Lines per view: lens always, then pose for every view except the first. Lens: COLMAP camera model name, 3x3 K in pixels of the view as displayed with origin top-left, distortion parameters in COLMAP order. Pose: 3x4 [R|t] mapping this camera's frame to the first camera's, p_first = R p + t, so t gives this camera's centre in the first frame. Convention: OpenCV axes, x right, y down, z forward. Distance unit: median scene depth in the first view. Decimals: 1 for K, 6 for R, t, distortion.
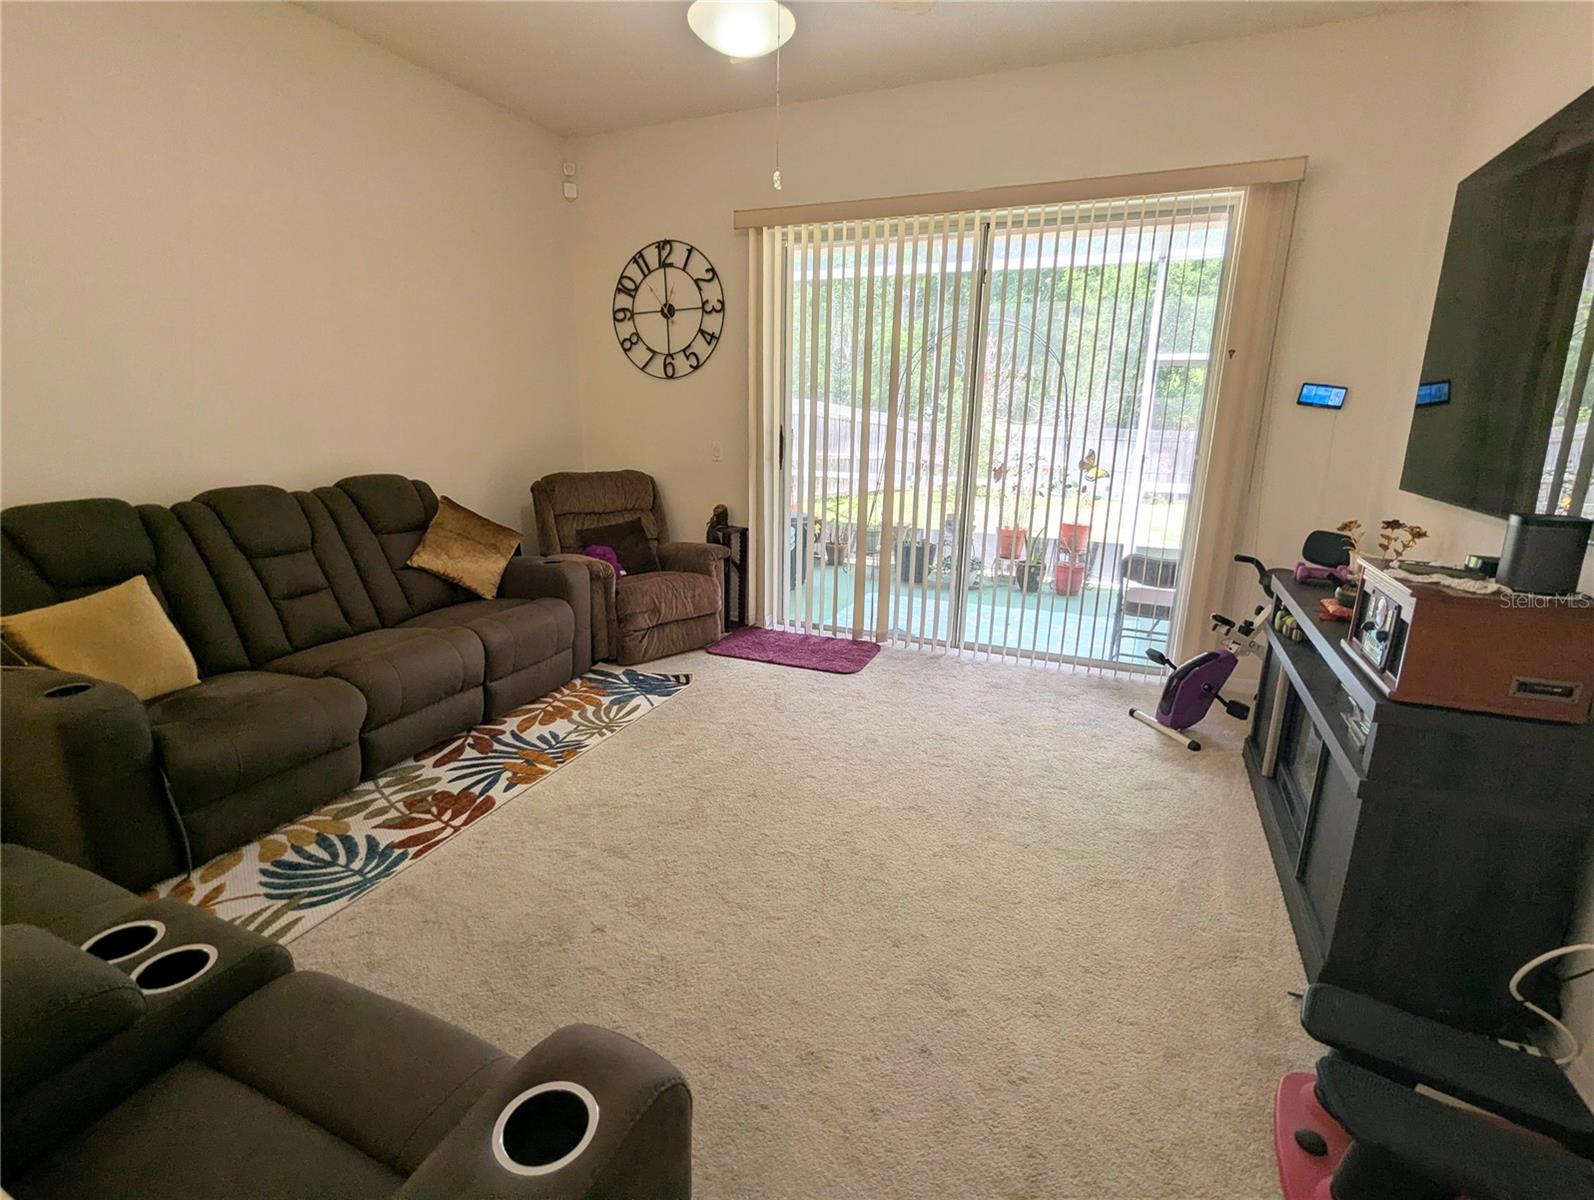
lens RADIAL K [[755.0, 0, 797.0], [0, 755.0, 600.0], [0, 0, 1]] dist [-0.000632, 0.000996]
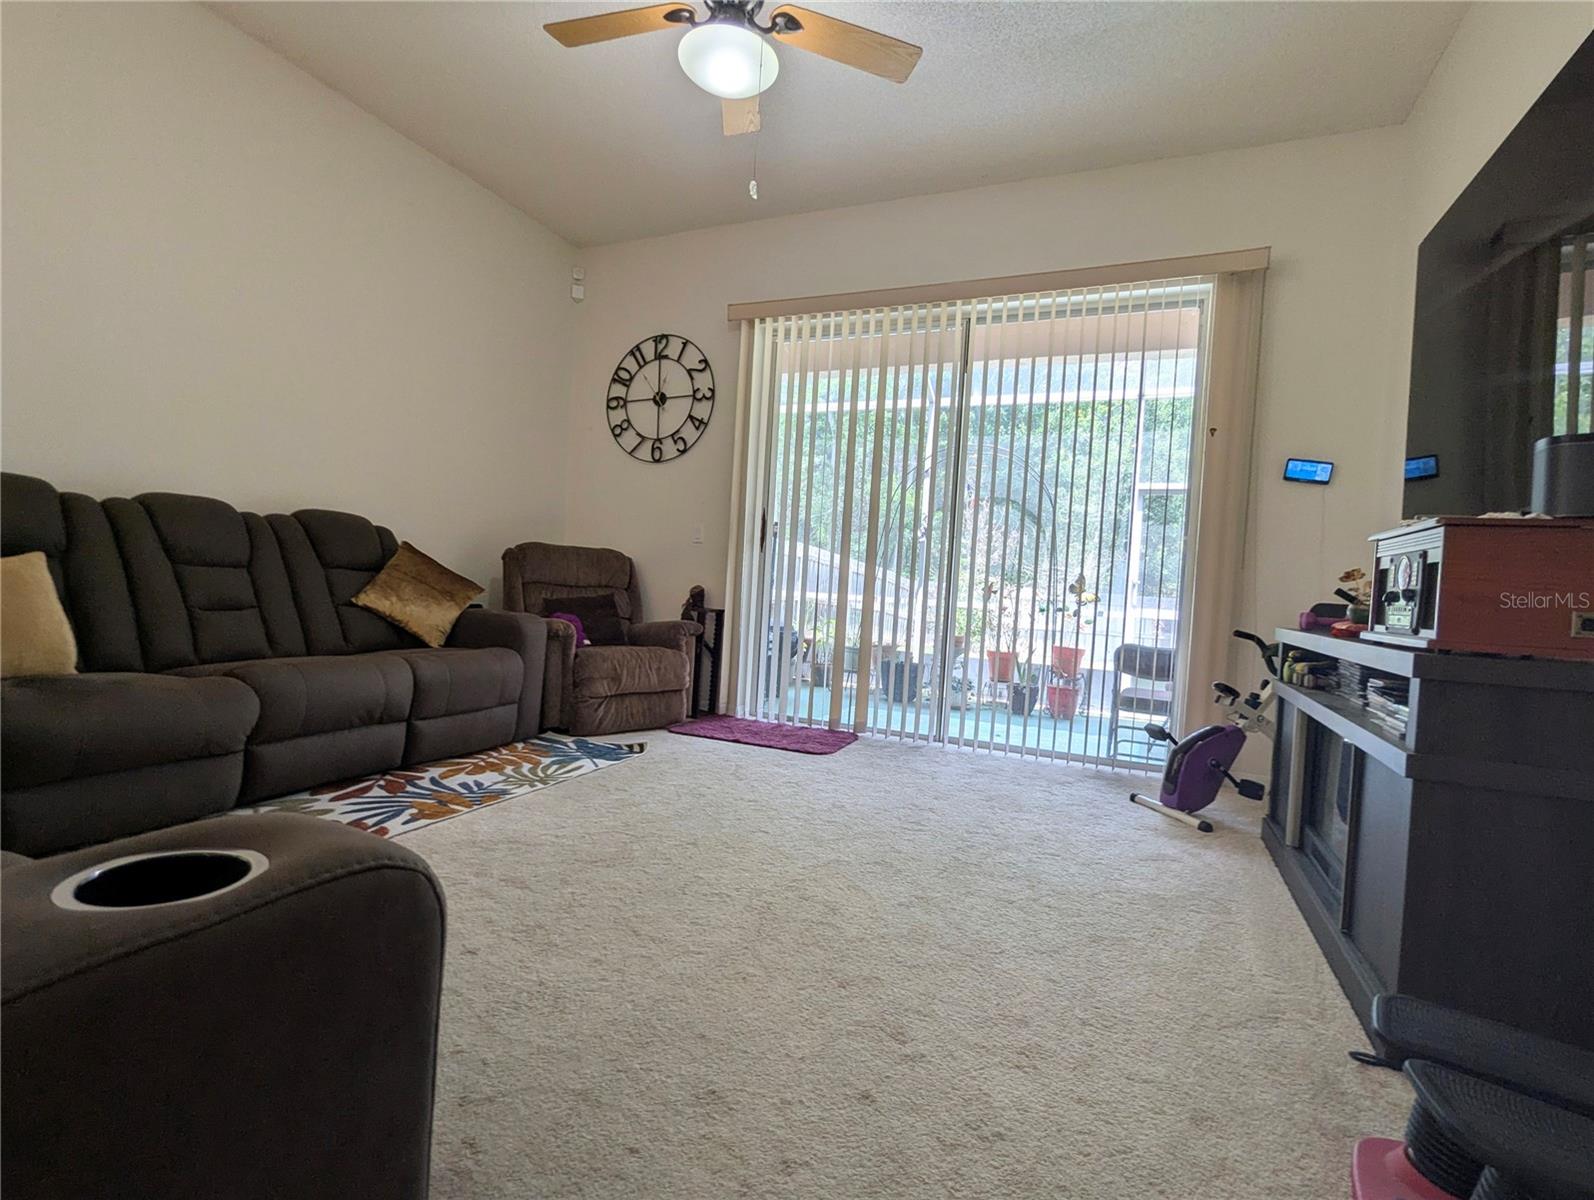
lens RADIAL K [[755.0, 0, 797.0], [0, 755.0, 600.0], [0, 0, 1]] dist [-0.000632, 0.000996]
pose [[0.999020, 0.044232, -0.001664, 0.040553], [-0.043486, 0.973781, -0.223292, 0.146269], [-0.008256, 0.223145, 0.974750, 0.086768]]
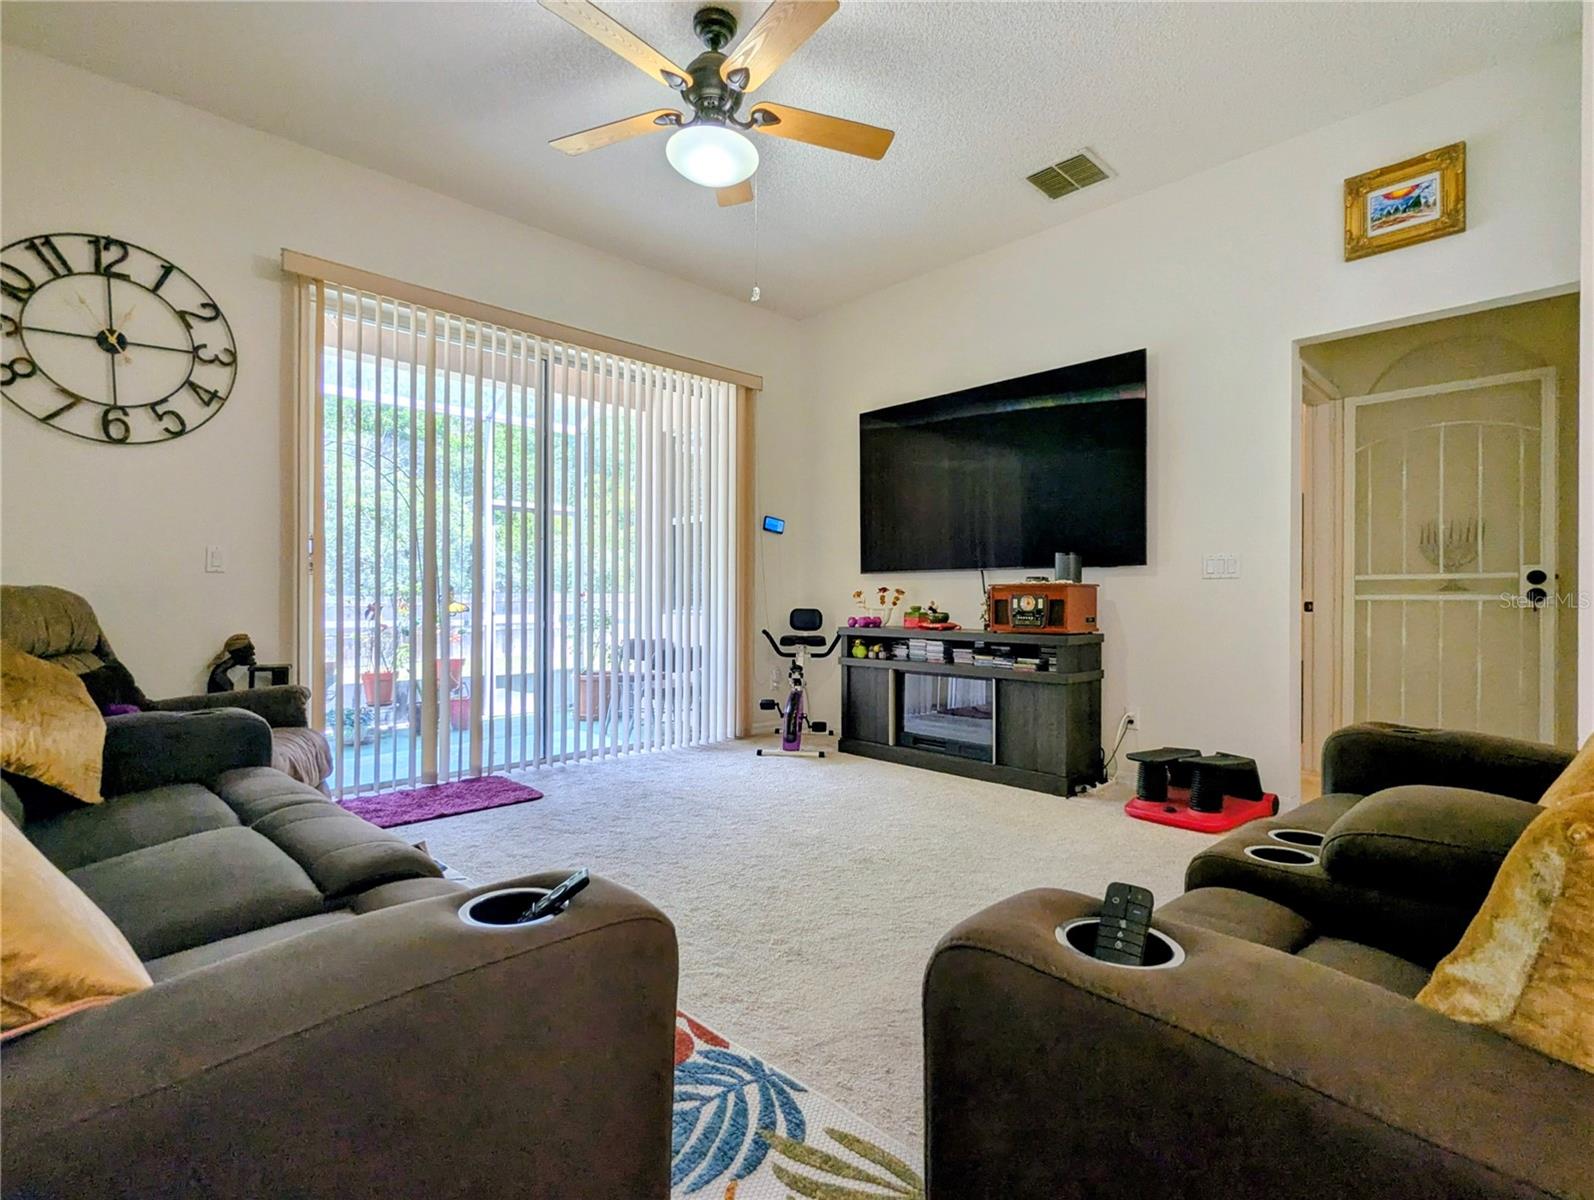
lens RADIAL K [[776.3, 0, 797.0], [0, 776.3, 600.0], [0, 0, 1]] dist [-0.019972, 0.008662]
pose [[0.382626, -0.011848, 0.923827, -0.781511], [0.227820, 0.970252, -0.081914, 0.020077], [-0.895374, 0.241809, 0.373943, 0.414288]]
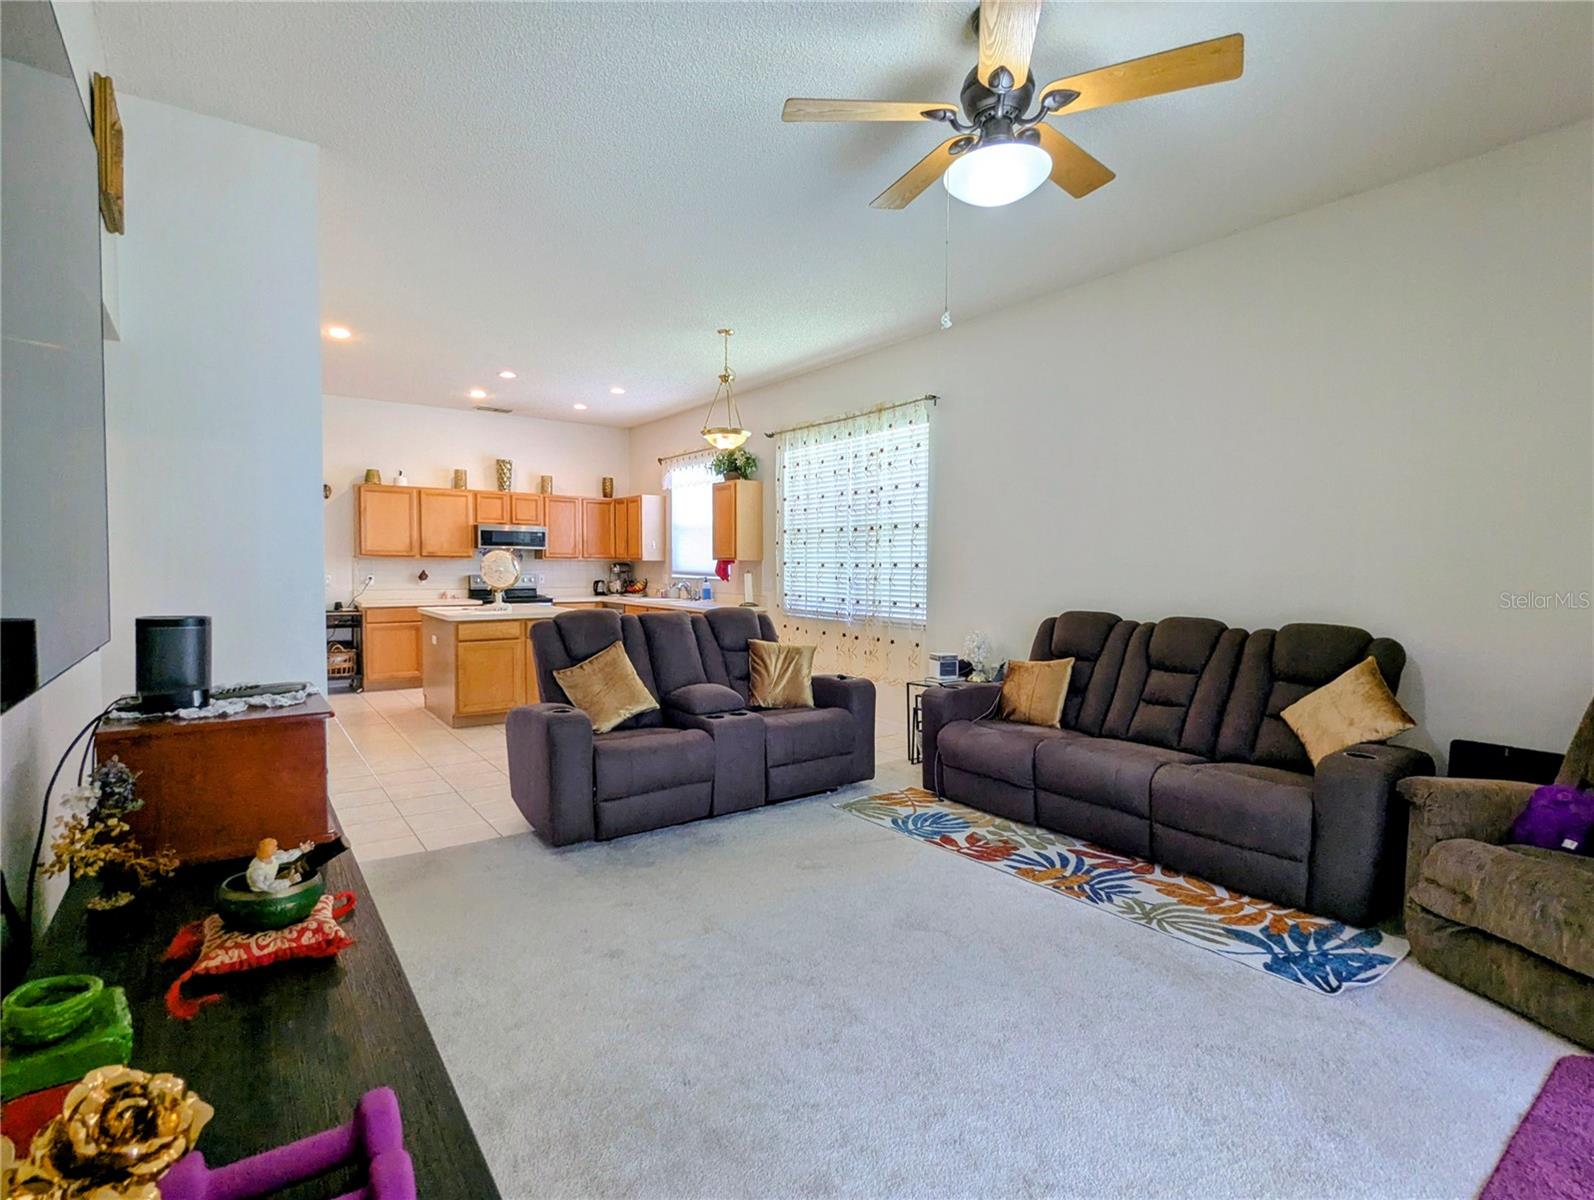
lens RADIAL K [[776.3, 0, 797.0], [0, 776.3, 600.0], [0, 0, 1]] dist [-0.019972, 0.008662]
pose [[-0.508453, 0.018966, -0.860881, 0.675172], [-0.222322, 0.962969, 0.152523, -0.214657], [0.831894, 0.268944, -0.485408, 0.991930]]
